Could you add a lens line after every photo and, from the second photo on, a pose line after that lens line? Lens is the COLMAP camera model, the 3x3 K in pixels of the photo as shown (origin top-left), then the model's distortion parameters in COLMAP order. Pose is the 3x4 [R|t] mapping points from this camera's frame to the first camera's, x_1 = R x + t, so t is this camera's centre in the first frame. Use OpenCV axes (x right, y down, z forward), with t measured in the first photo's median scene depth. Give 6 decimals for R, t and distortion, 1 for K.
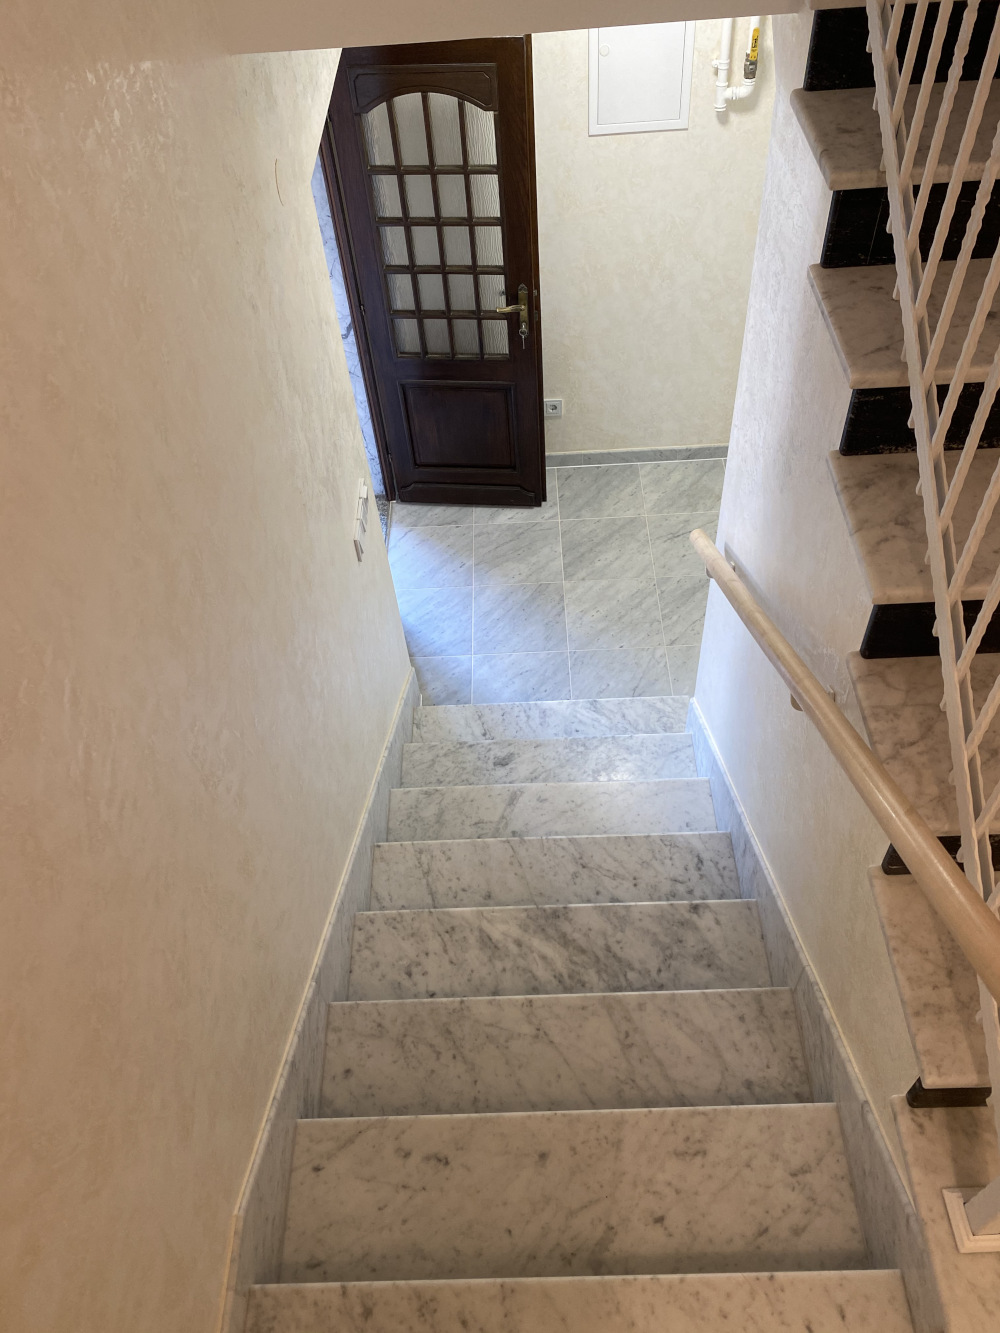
lens RADIAL K [[1053.3, 0, 500.0], [0, 1053.3, 666.5], [0, 0, 1]] dist [-0.003247, 0.002432]
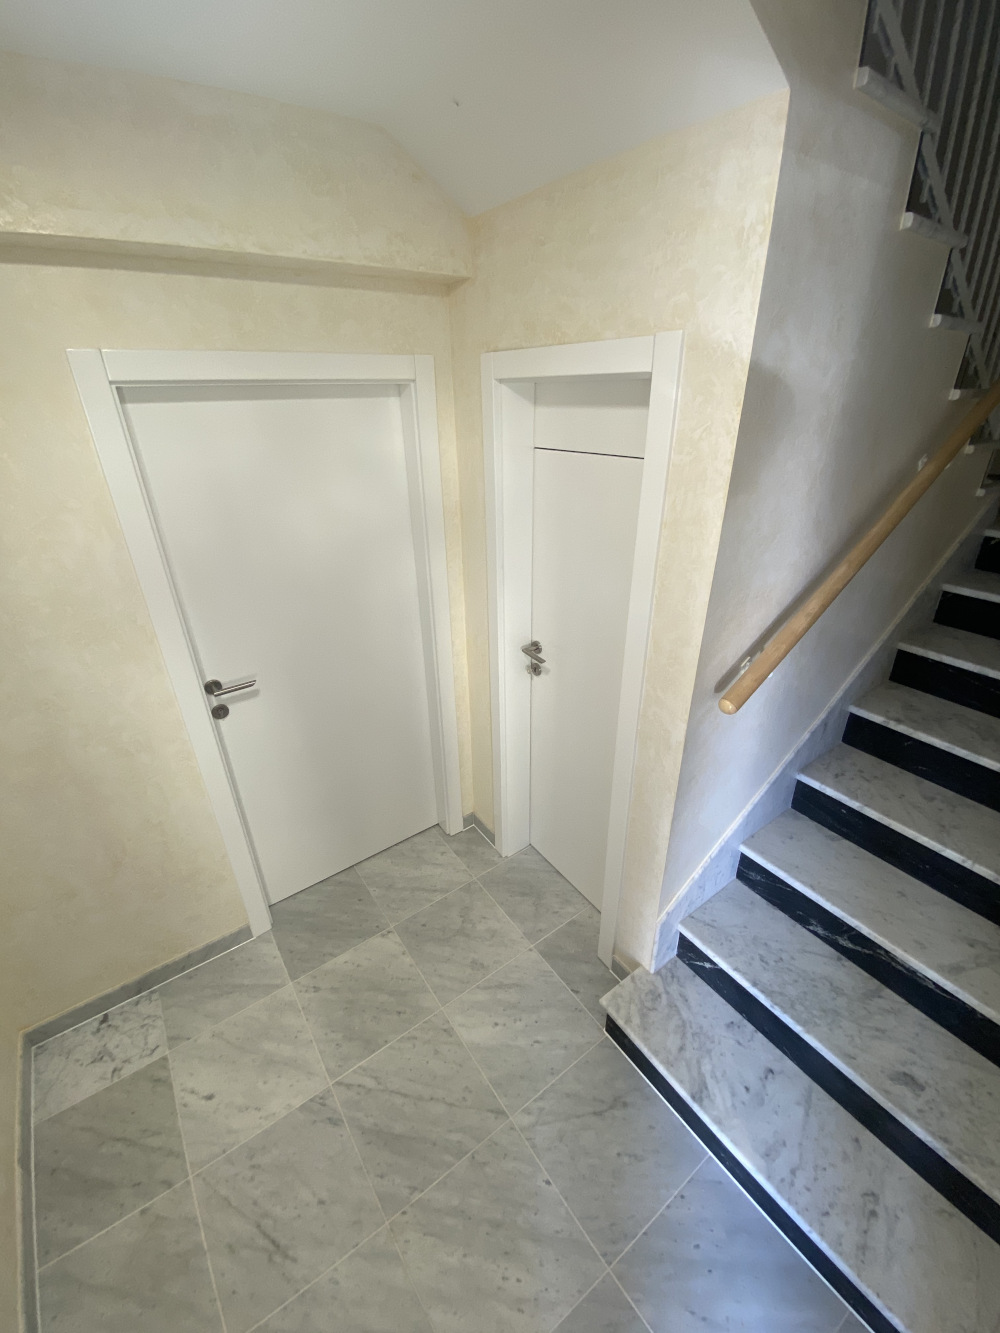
lens RADIAL K [[548.0, 0, 500.0], [0, 548.0, 666.5], [0, 0, 1]] dist [0.014730, -0.015428]
pose [[-0.573409, -0.304886, 0.760425, -0.032730], [0.655234, 0.386513, 0.649057, -0.427073], [-0.491803, 0.870432, -0.021859, 0.824105]]
